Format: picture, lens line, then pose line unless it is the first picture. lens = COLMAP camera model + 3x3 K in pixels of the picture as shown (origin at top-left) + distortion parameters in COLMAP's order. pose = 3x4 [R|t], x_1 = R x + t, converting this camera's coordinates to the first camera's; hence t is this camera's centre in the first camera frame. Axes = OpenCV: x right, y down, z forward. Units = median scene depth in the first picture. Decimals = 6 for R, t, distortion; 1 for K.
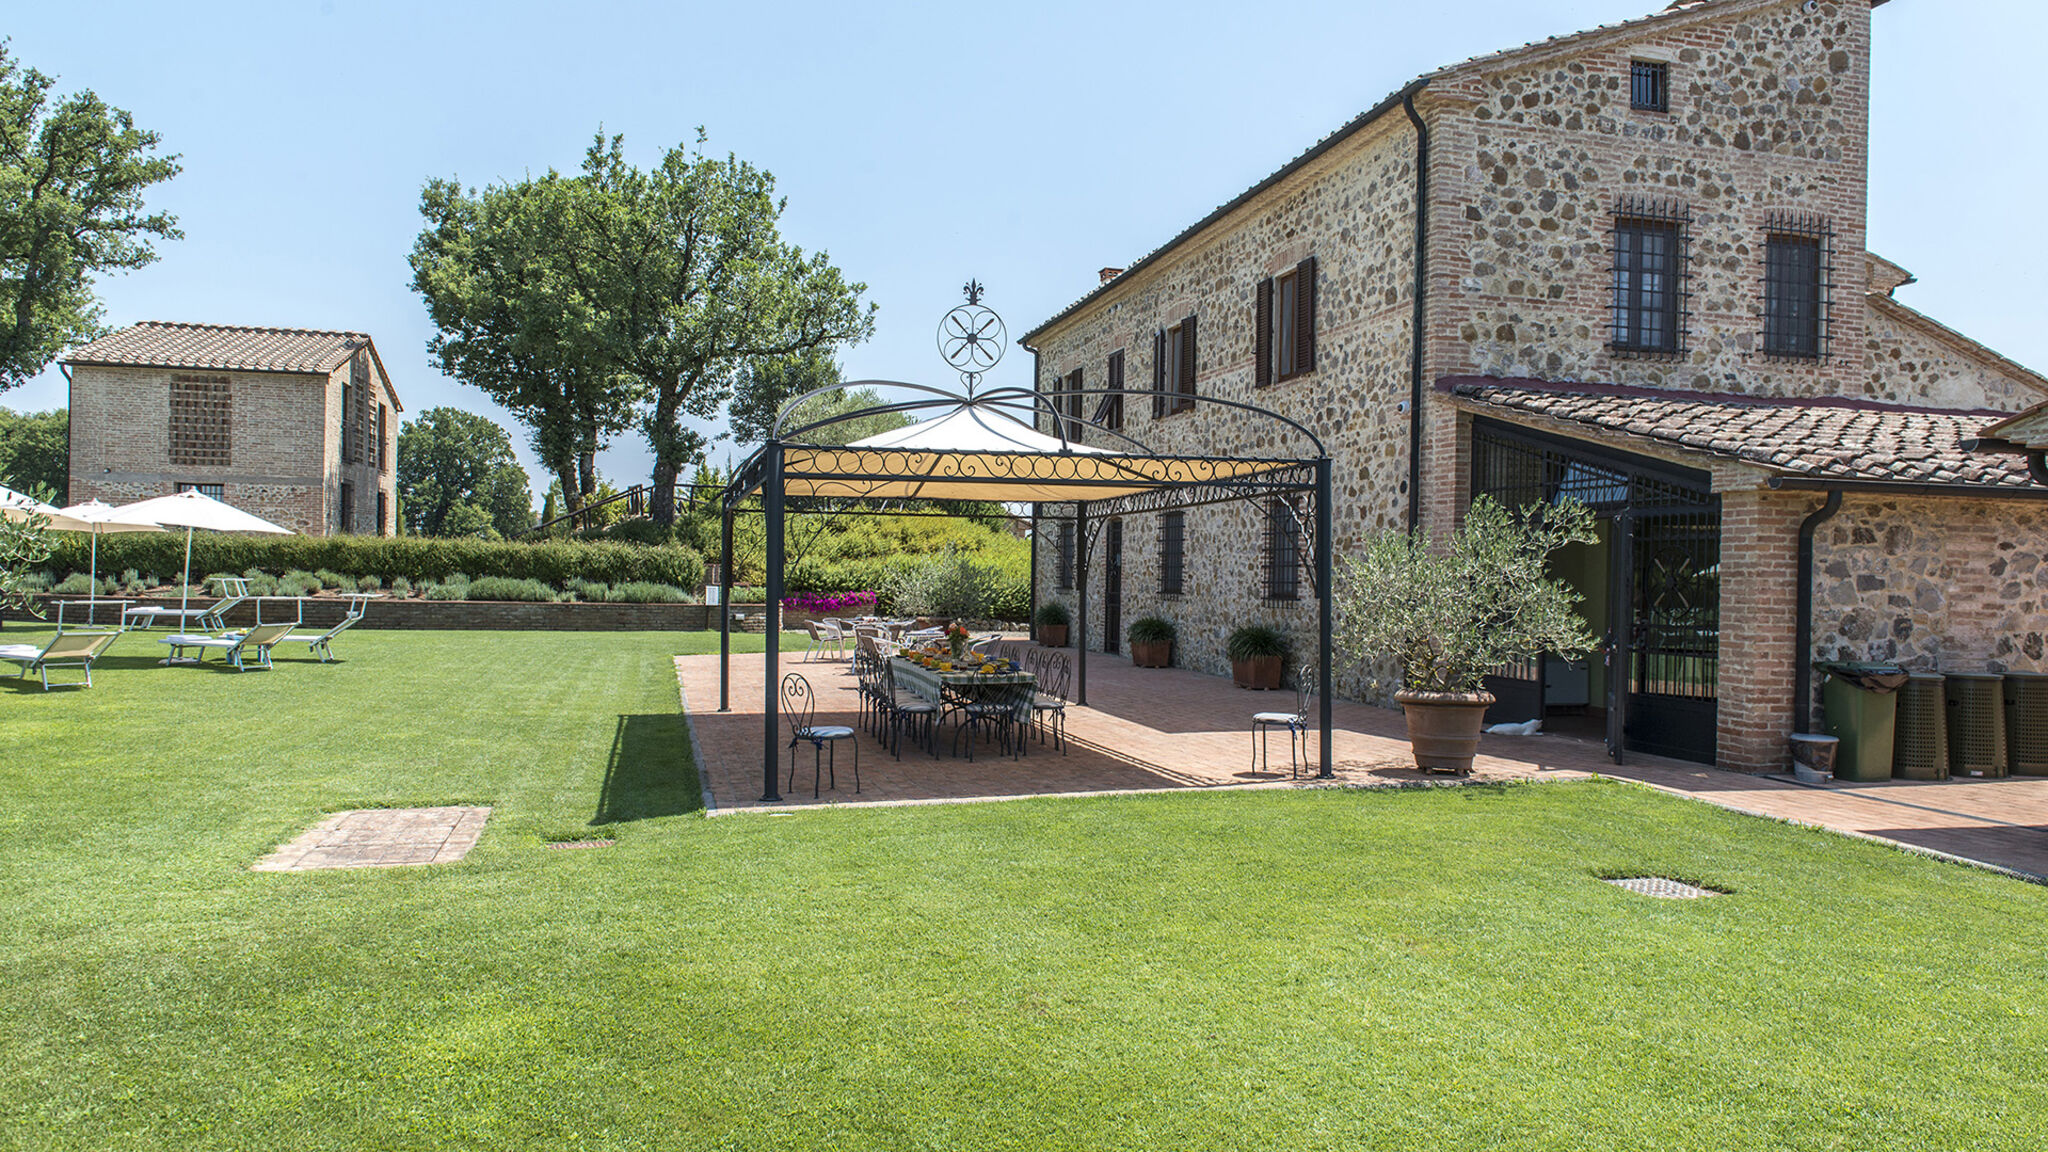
lens RADIAL K [[1380.5, 0, 1037.0], [0, 1380.5, 580.2], [0, 0, 1]] dist [0.001193, -0.002927]
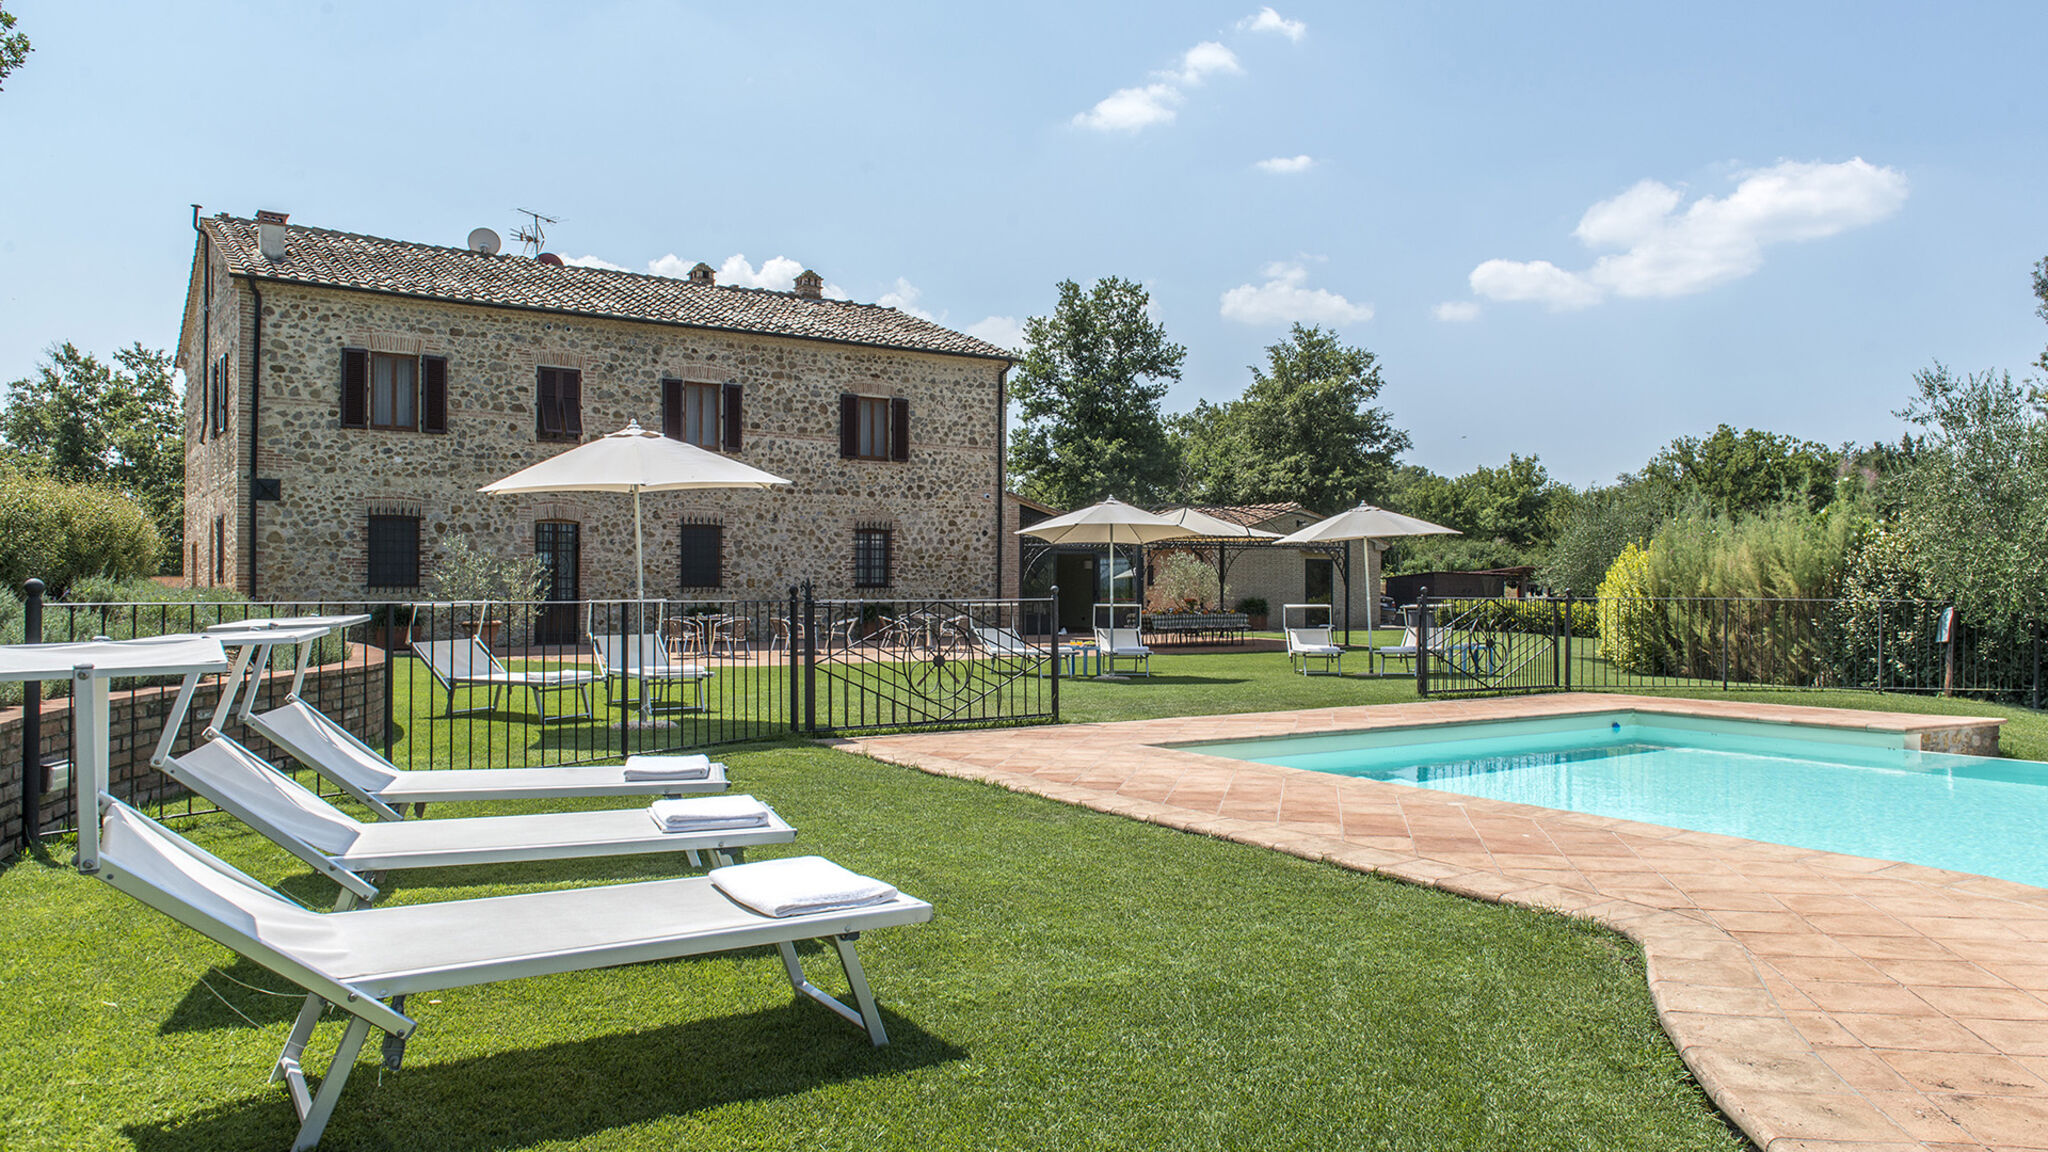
lens RADIAL K [[1390.0, 0, 1039.1], [0, 1390.0, 573.4], [0, 0, 1]] dist [0.012945, -0.016121]
pose [[-0.337516, -0.011403, 0.941251, -1.010547], [-0.005937, 0.999933, 0.009985, -0.014756], [-0.941301, -0.002218, -0.337561, 0.922696]]
